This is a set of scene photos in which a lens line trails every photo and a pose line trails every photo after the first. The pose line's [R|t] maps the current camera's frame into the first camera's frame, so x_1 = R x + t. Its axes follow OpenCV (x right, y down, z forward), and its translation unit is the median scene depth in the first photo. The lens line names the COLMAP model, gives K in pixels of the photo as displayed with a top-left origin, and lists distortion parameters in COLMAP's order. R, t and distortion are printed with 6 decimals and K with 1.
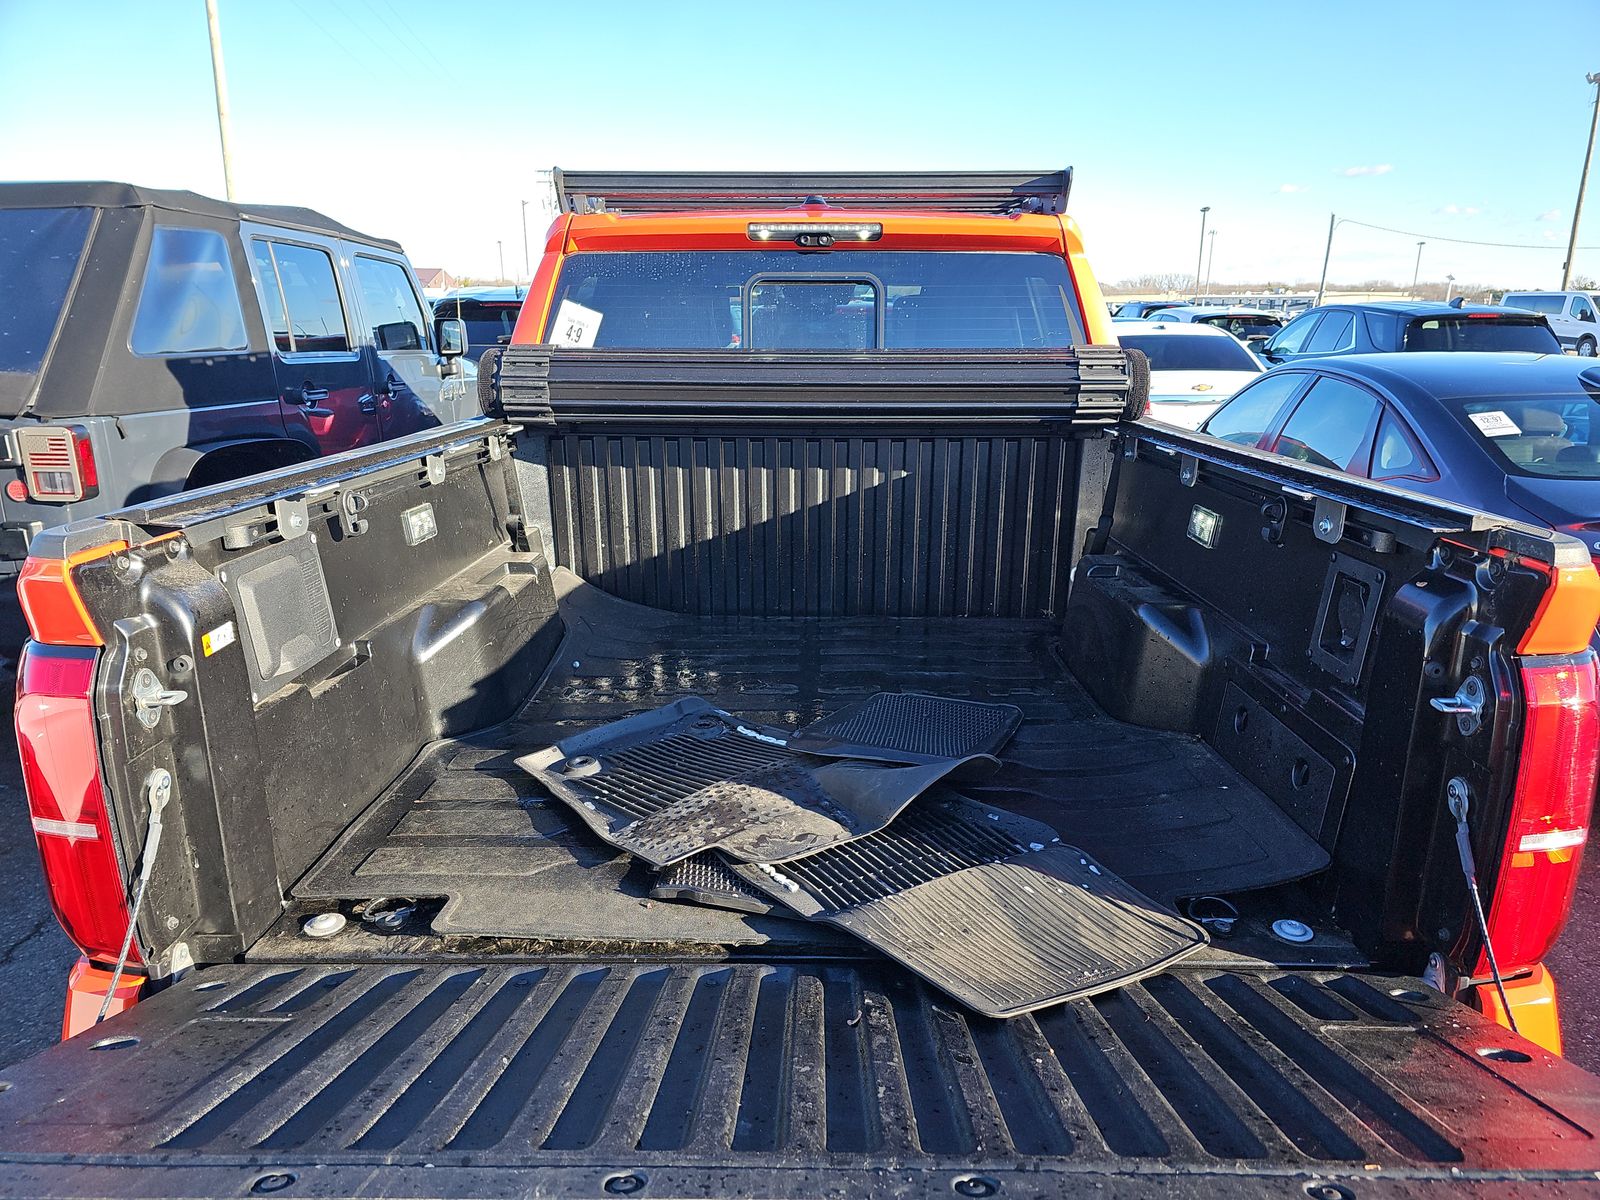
lens RADIAL K [[1052.5, 0, 800.6], [0, 1052.5, 617.1], [0, 0, 1]] dist [0.047734, -0.024360]
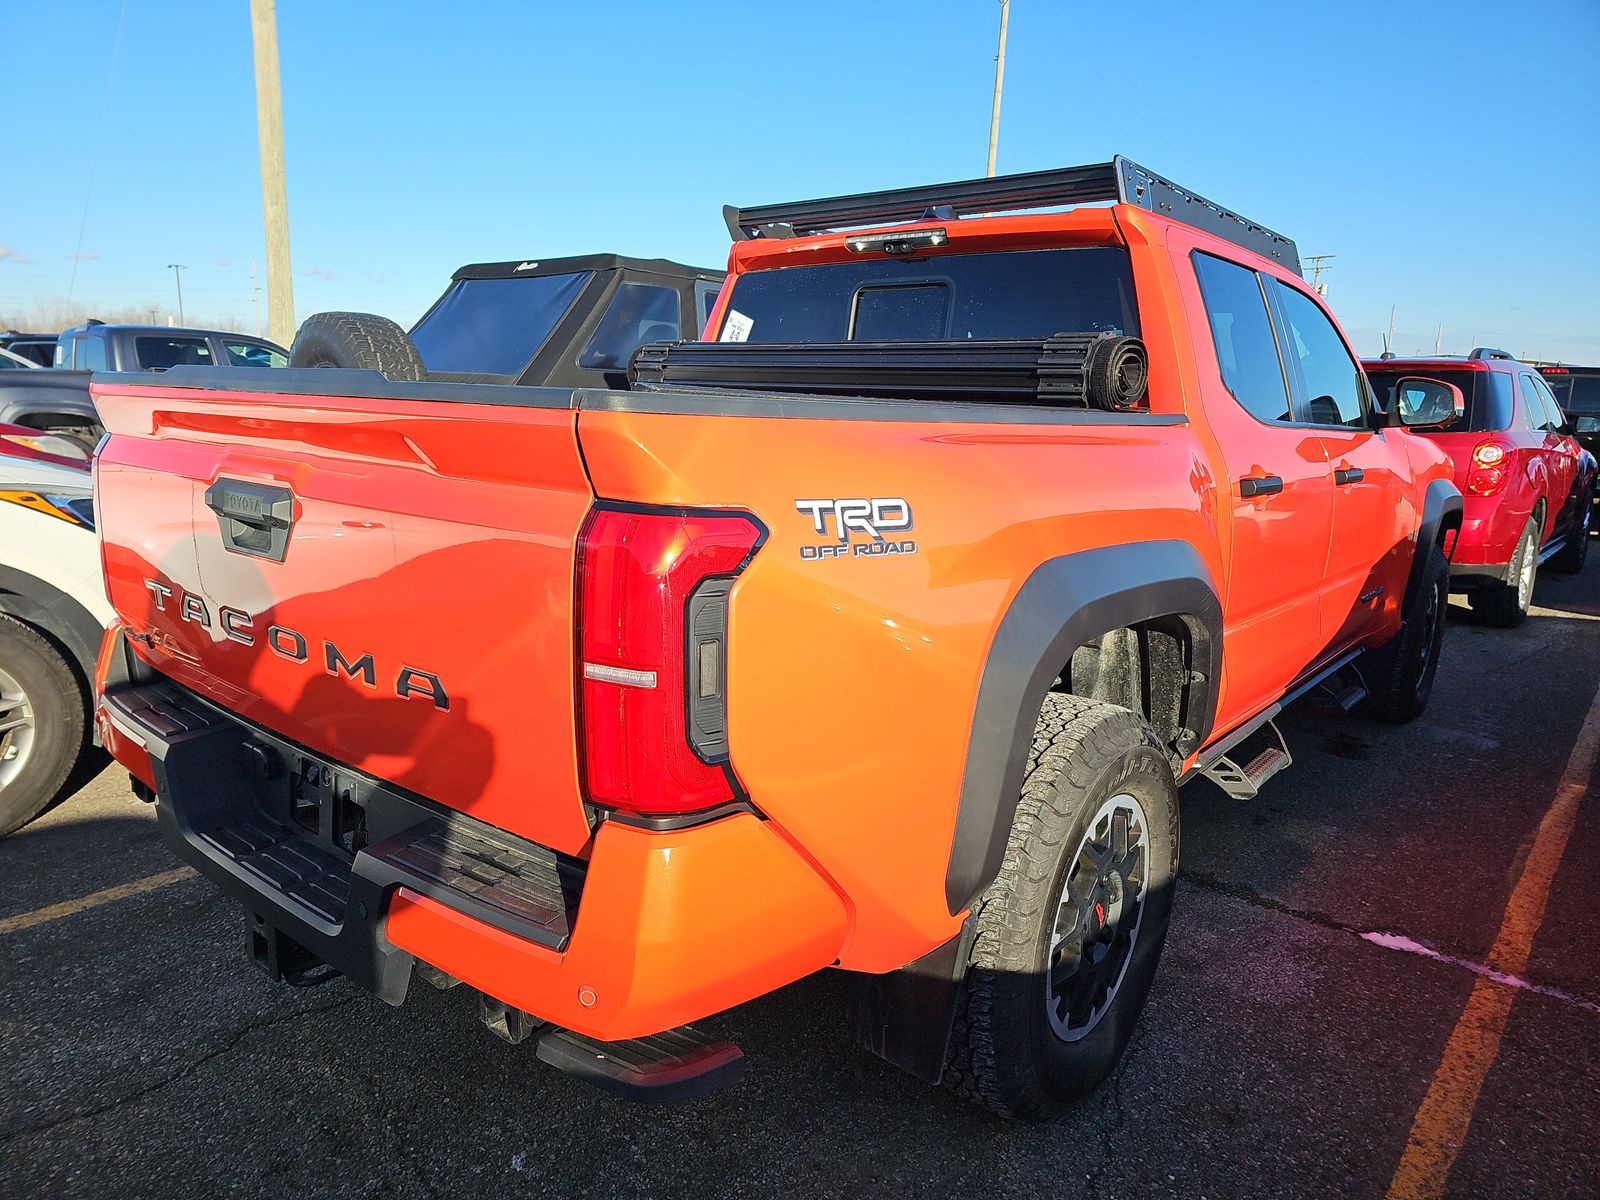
lens RADIAL K [[1052.5, 0, 796.1], [0, 1052.5, 592.4], [0, 0, 1]] dist [0.047734, -0.024360]
pose [[0.780405, 0.135157, -0.610492, 0.656010], [-0.196092, 0.980006, -0.033704, 0.054781], [0.593731, 0.146016, 0.791305, 0.114655]]
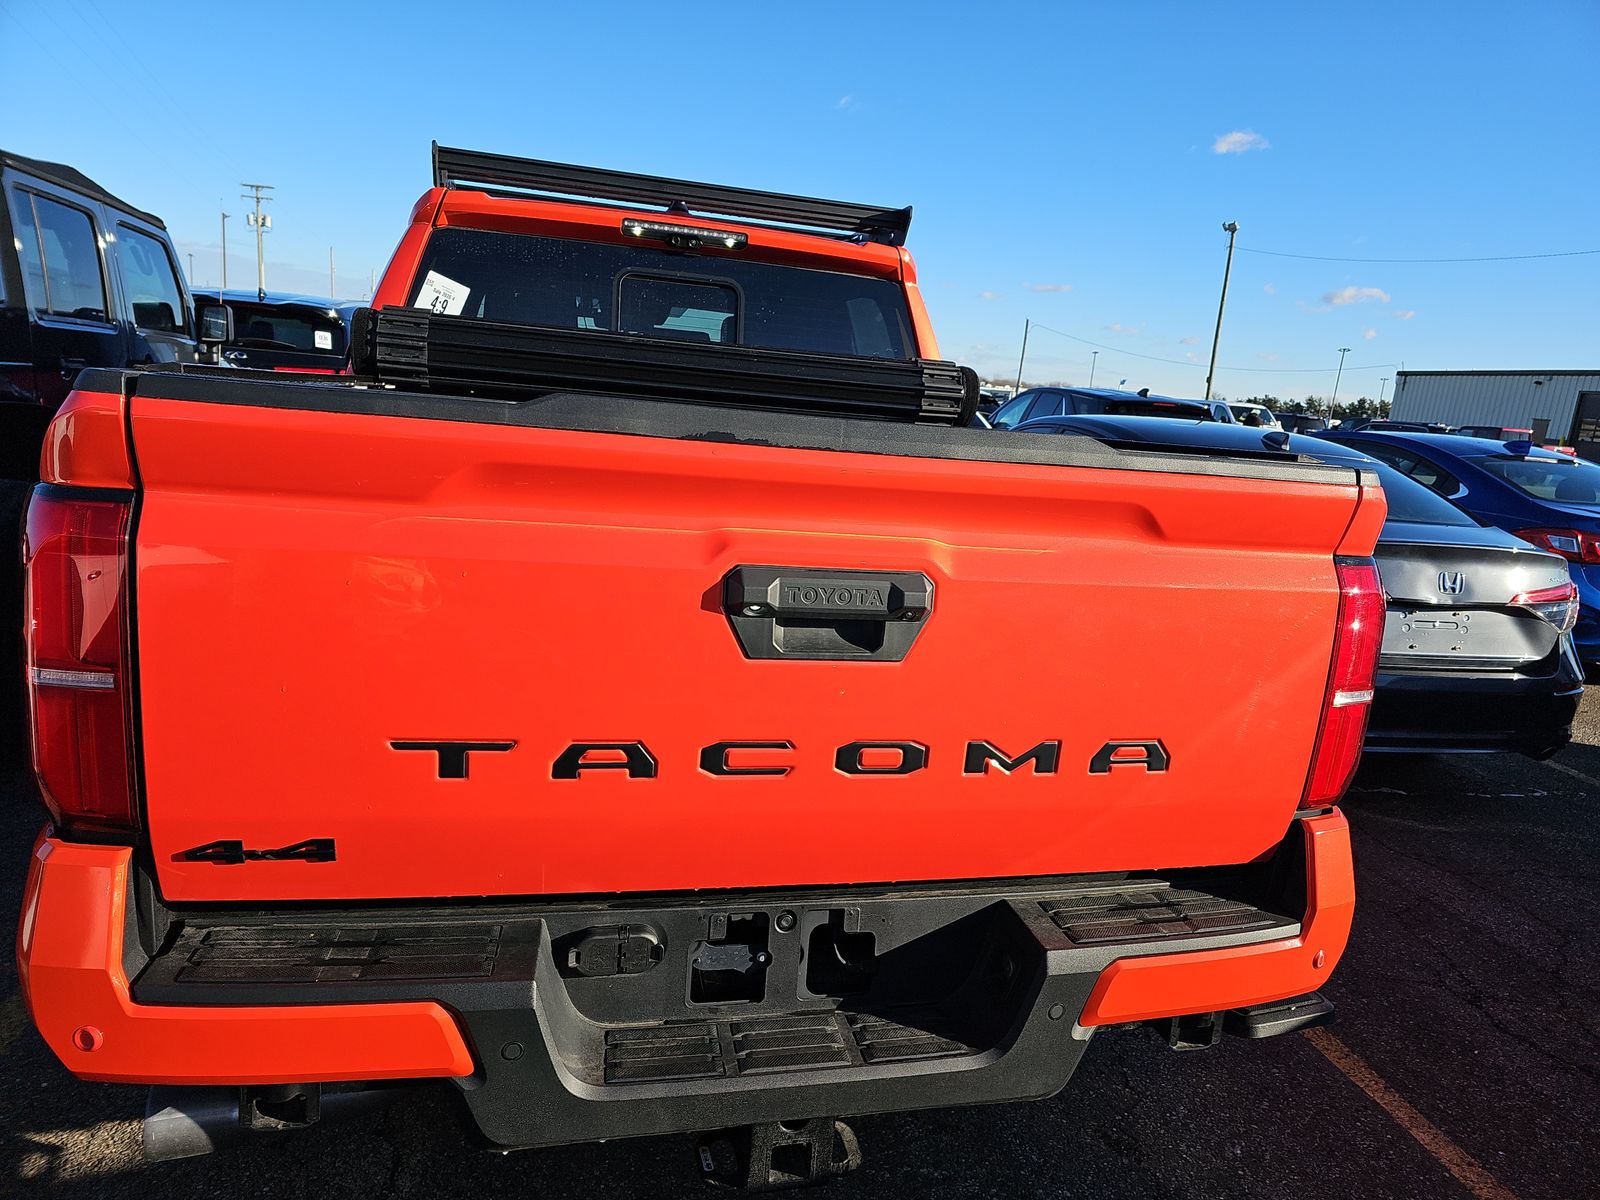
lens RADIAL K [[1052.5, 0, 808.2], [0, 1052.5, 605.9], [0, 0, 1]] dist [0.047734, -0.024360]
pose [[0.965962, 0.030091, 0.256928, -0.130773], [-0.013422, 0.997704, -0.066387, 0.082760], [-0.258336, 0.060679, 0.964148, -0.048150]]
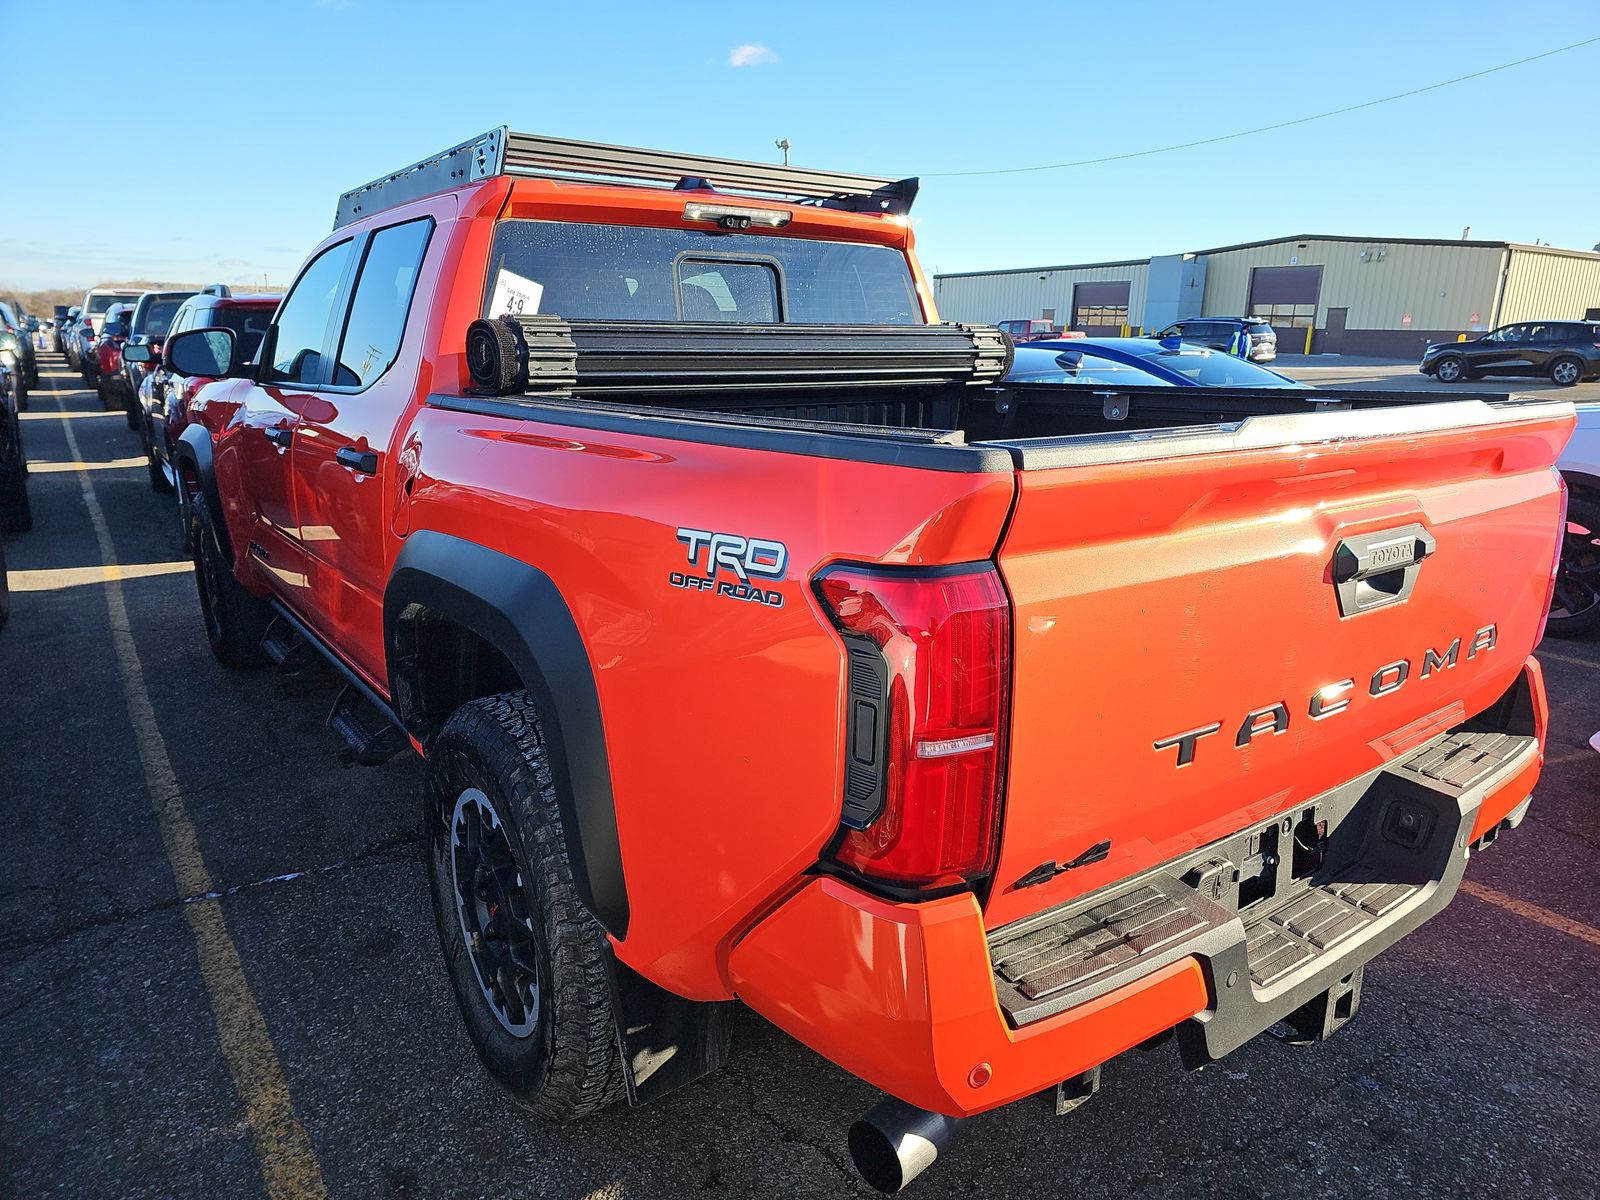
lens RADIAL K [[1052.5, 0, 808.8], [0, 1052.5, 600.4], [0, 0, 1]] dist [0.047734, -0.024360]
pose [[0.798830, -0.142779, 0.584367, -0.609286], [0.158105, 0.987105, 0.025051, 0.005178], [-0.580409, 0.072380, 0.811102, 0.117789]]
